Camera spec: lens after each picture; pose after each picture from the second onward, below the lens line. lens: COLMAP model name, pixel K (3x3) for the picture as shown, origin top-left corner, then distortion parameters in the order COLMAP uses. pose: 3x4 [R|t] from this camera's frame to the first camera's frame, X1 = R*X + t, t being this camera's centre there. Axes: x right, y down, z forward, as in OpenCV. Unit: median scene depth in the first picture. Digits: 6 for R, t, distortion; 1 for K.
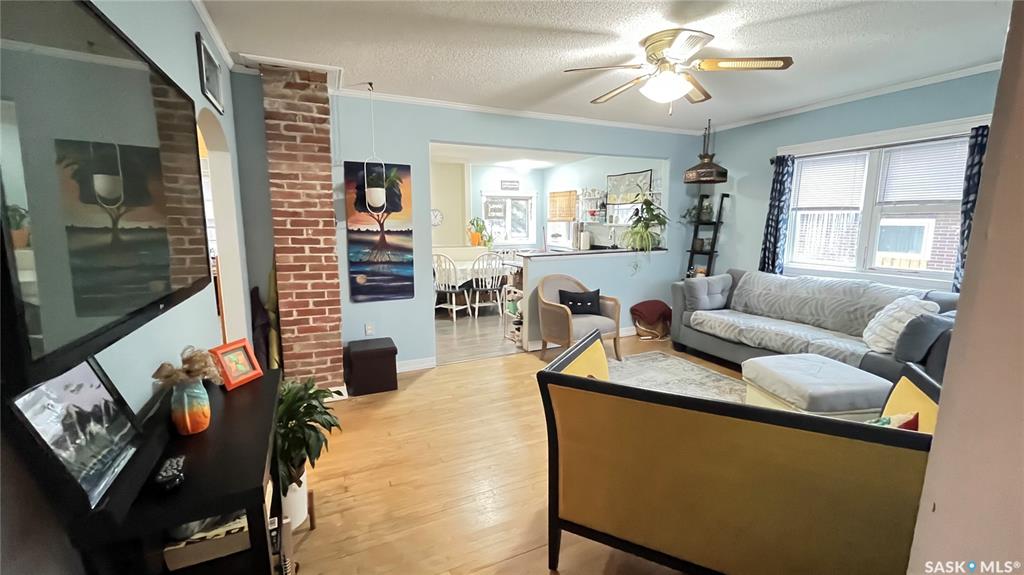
lens RADIAL K [[412.4, 0, 513.2], [0, 412.4, 286.6], [0, 0, 1]] dist [-0.003925, -0.000314]
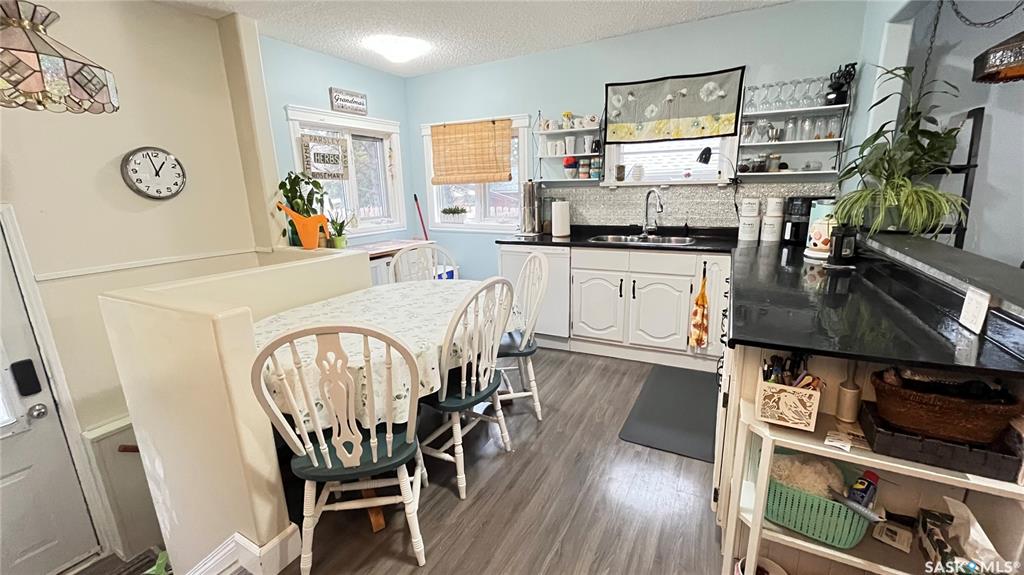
lens RADIAL K [[412.4, 0, 513.4], [0, 412.4, 287.2], [0, 0, 1]] dist [-0.003925, -0.000314]
pose [[0.799959, -0.156702, 0.579232, -0.313681], [0.117764, 0.987526, 0.104520, -0.152179], [-0.588386, -0.015399, 0.808434, 1.089259]]
